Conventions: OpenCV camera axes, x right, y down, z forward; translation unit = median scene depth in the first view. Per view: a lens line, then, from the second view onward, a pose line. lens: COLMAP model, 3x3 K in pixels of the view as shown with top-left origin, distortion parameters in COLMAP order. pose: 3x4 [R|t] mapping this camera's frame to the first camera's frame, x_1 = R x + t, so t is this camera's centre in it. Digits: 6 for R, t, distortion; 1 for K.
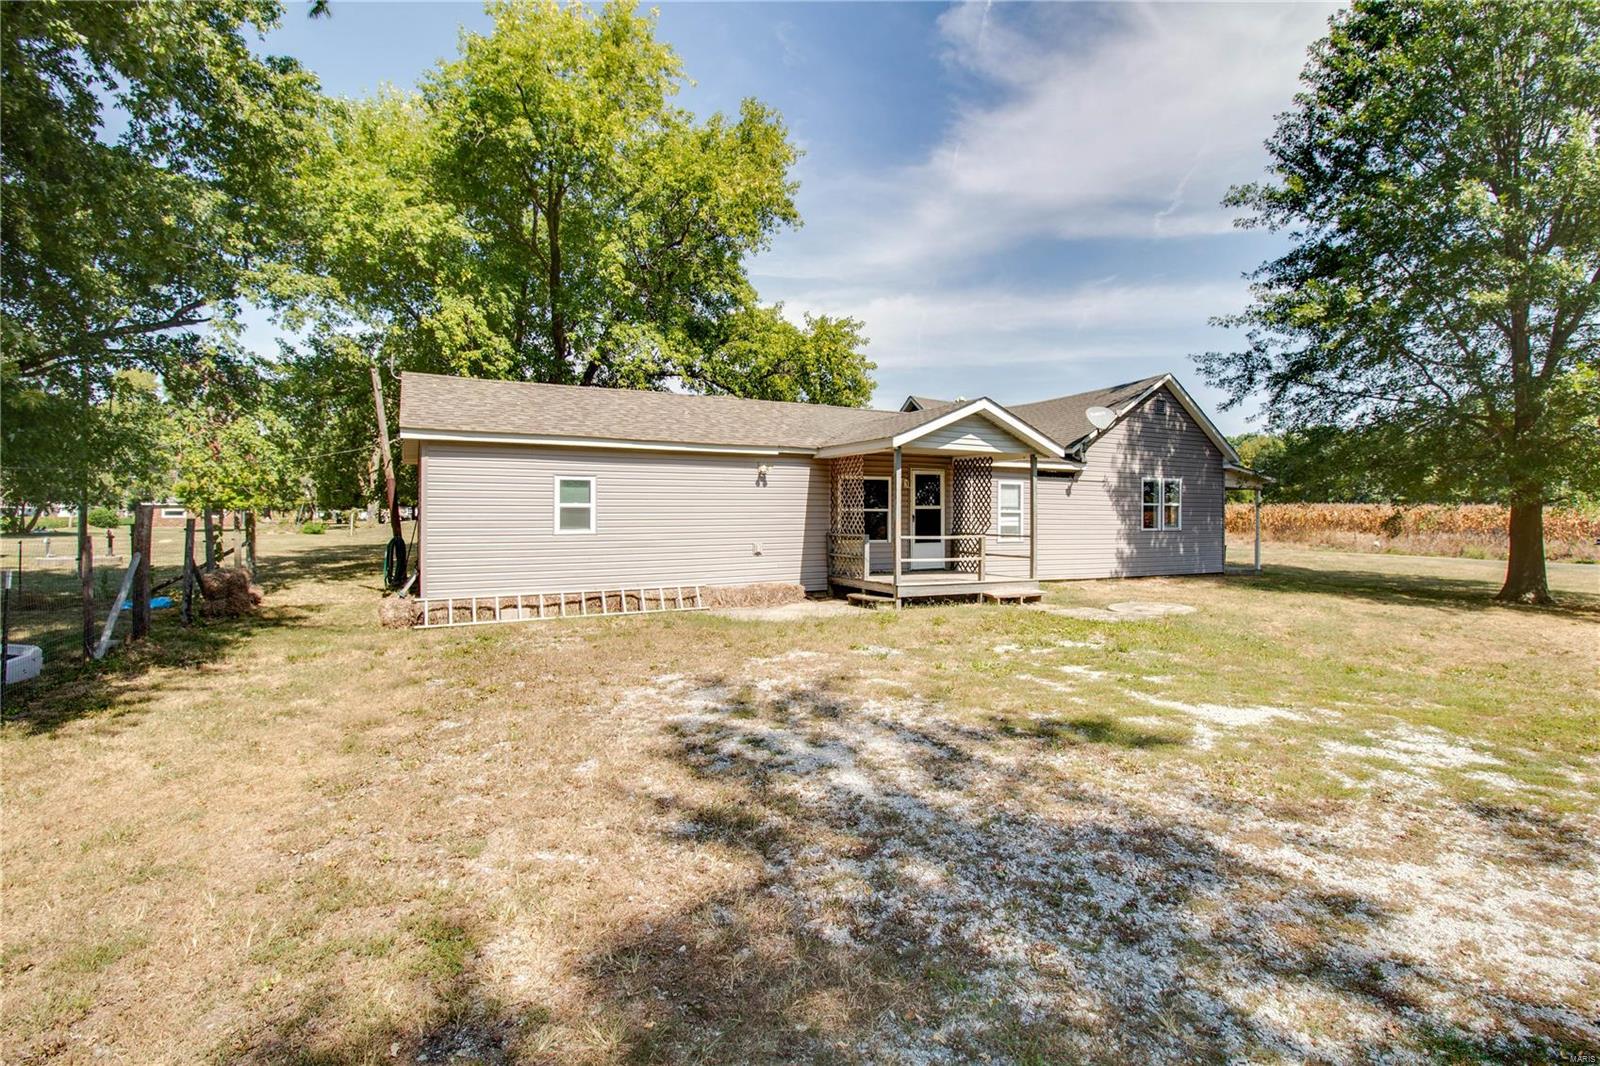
lens RADIAL K [[771.4, 0, 804.1], [0, 771.4, 520.0], [0, 0, 1]] dist [-0.013261, -0.004889]
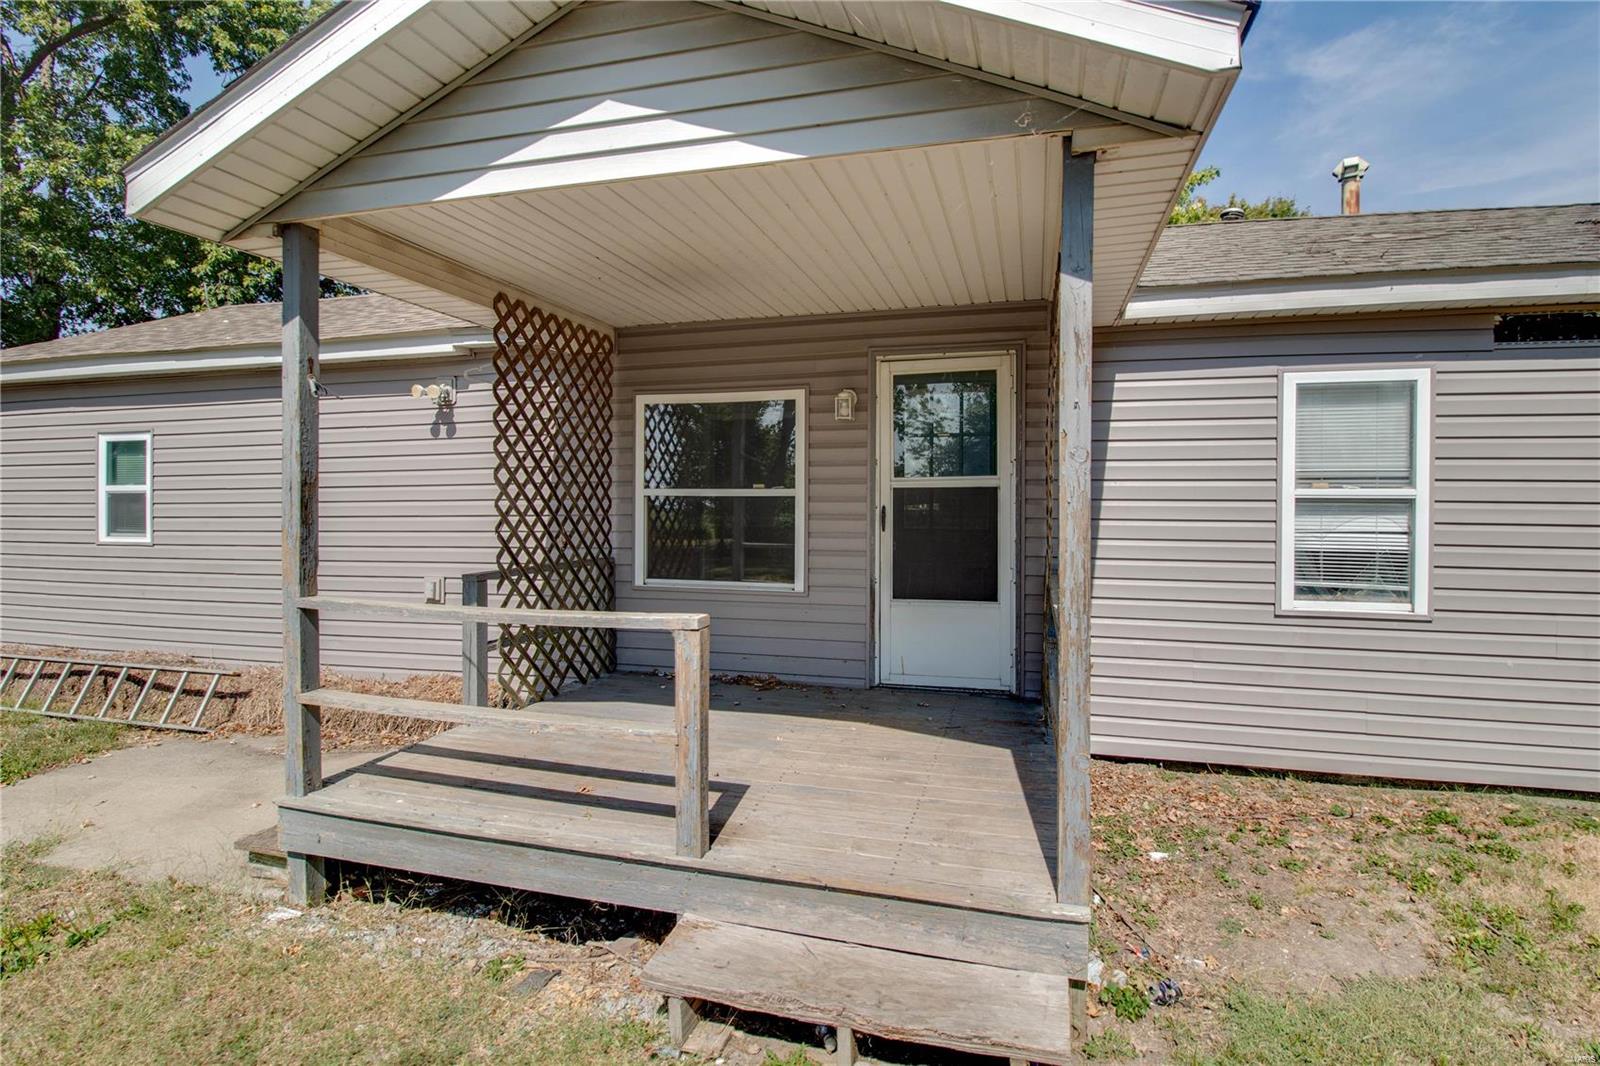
lens RADIAL K [[771.4, 0, 824.1], [0, 771.4, 508.0], [0, 0, 1]] dist [-0.013261, -0.004889]
pose [[0.737996, 0.000059, -0.674805, 0.319735], [-0.005207, 0.999971, -0.005607, -0.004296], [0.674785, 0.007652, 0.737975, 0.731285]]
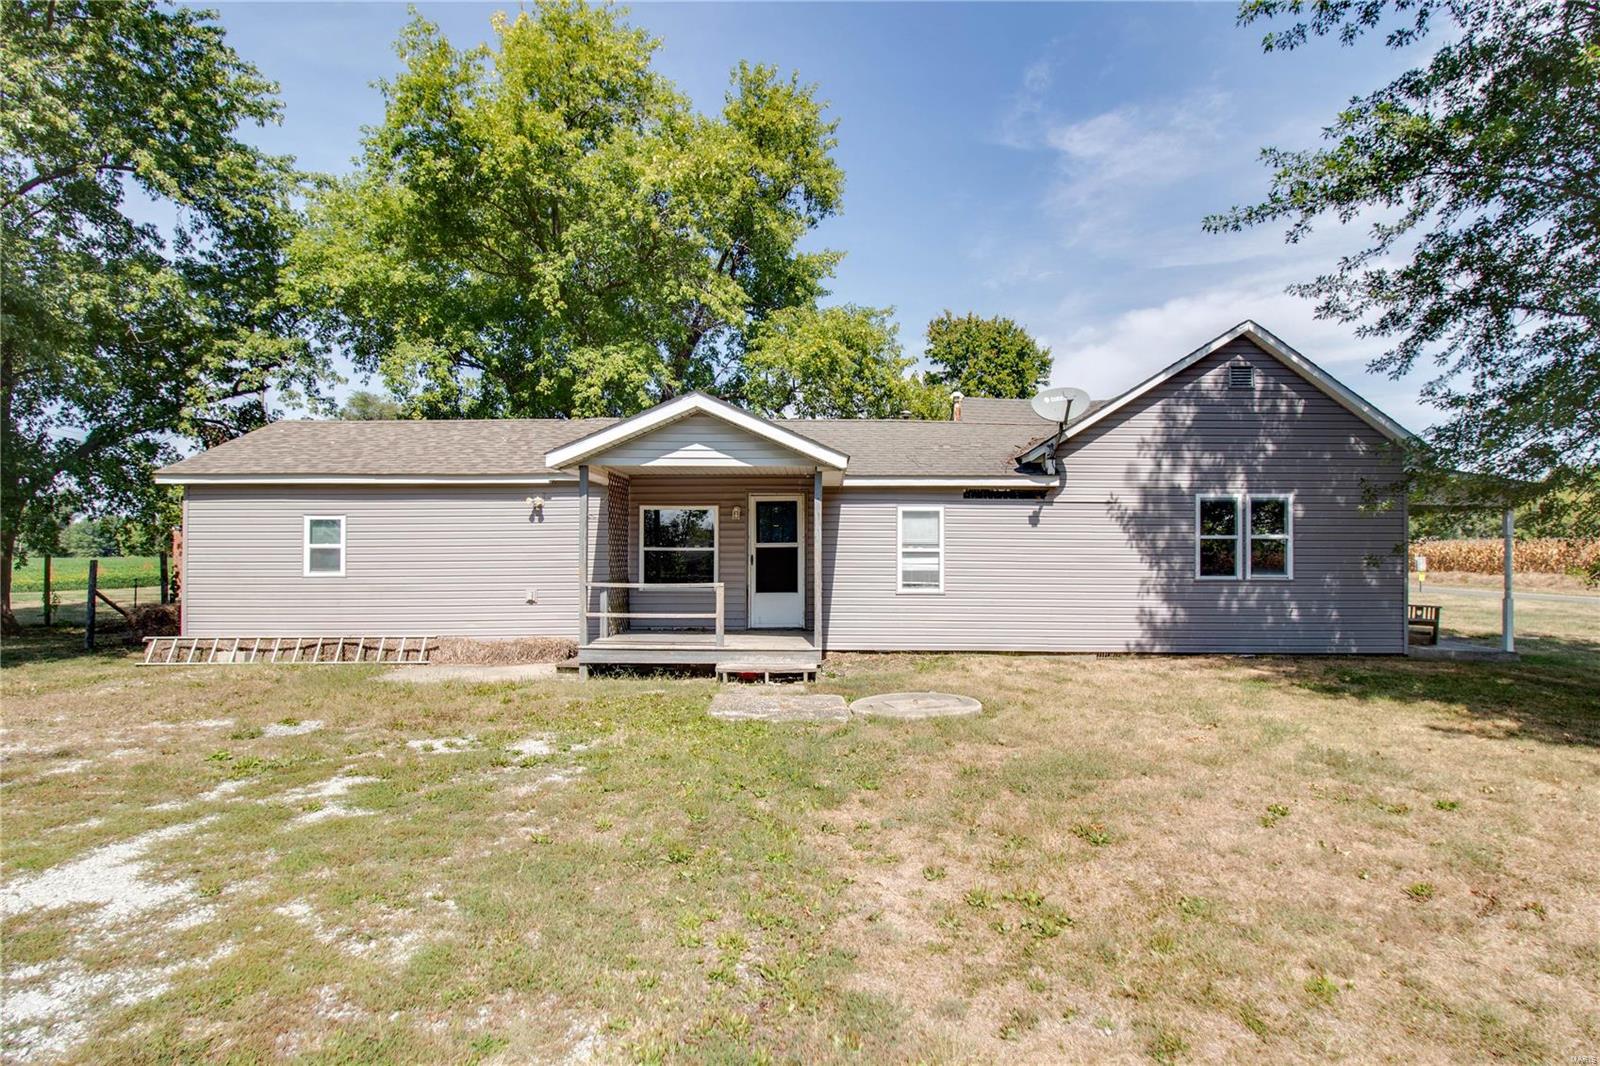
lens RADIAL K [[850.7, 0, 793.0], [0, 850.7, 547.7], [0, 0, 1]] dist [-0.007917, -0.000791]
pose [[0.876668, -0.007468, -0.481039, 0.557164], [-0.001416, 0.999835, -0.018104, 0.000928], [0.481095, 0.016552, 0.876512, 0.280005]]
